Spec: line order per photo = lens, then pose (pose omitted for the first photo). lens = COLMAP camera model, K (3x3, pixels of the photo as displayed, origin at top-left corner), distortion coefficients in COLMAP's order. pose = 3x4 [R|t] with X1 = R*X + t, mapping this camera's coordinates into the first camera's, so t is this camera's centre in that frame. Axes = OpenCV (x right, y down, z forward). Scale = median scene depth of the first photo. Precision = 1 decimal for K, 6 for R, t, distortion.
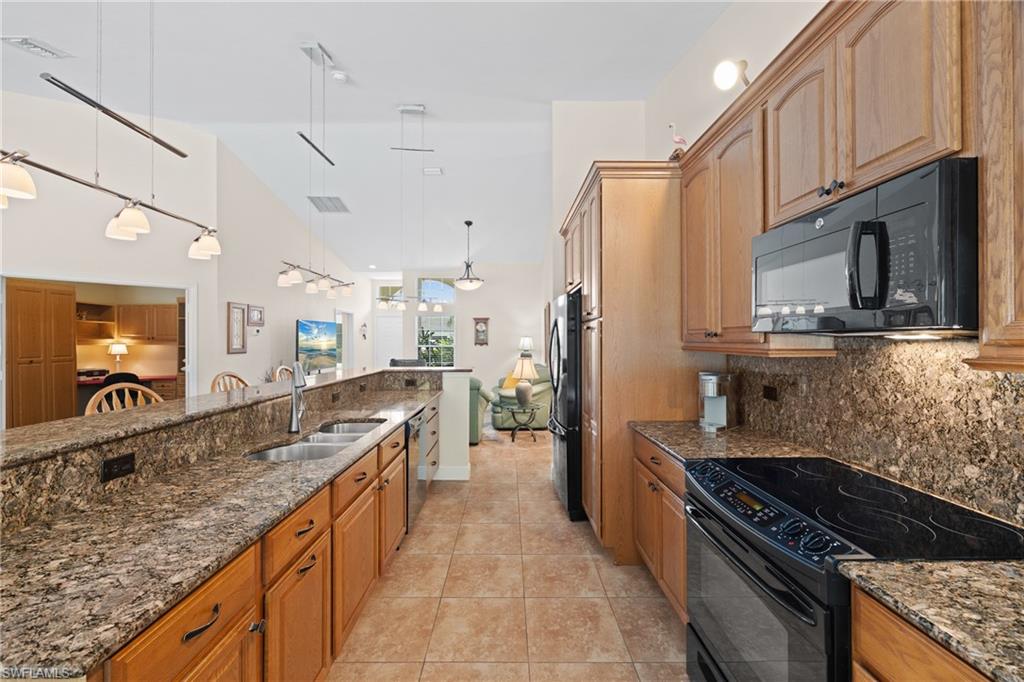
lens RADIAL K [[410.0, 0, 508.3], [0, 410.0, 339.0], [0, 0, 1]] dist [-0.002290, 0.000932]
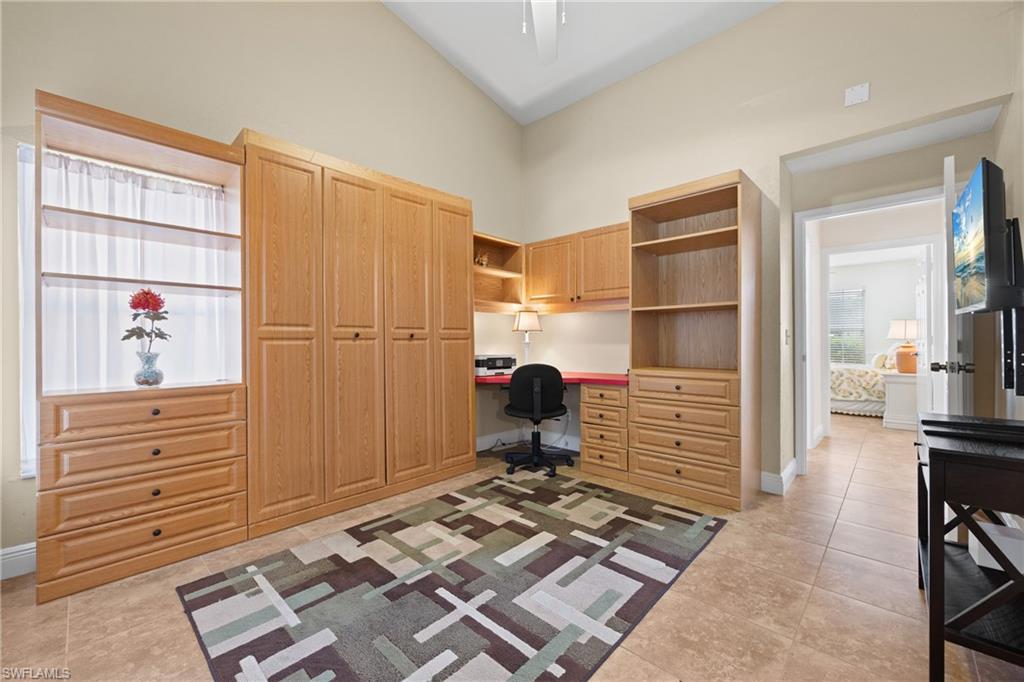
lens RADIAL K [[410.0, 0, 511.5], [0, 410.0, 342.3], [0, 0, 1]] dist [-0.002290, 0.000932]
pose [[0.728958, 0.000283, -0.684558, -0.599540], [0.003558, 0.999985, 0.004201, 0.051572], [0.684549, -0.005498, 0.728946, 0.591947]]
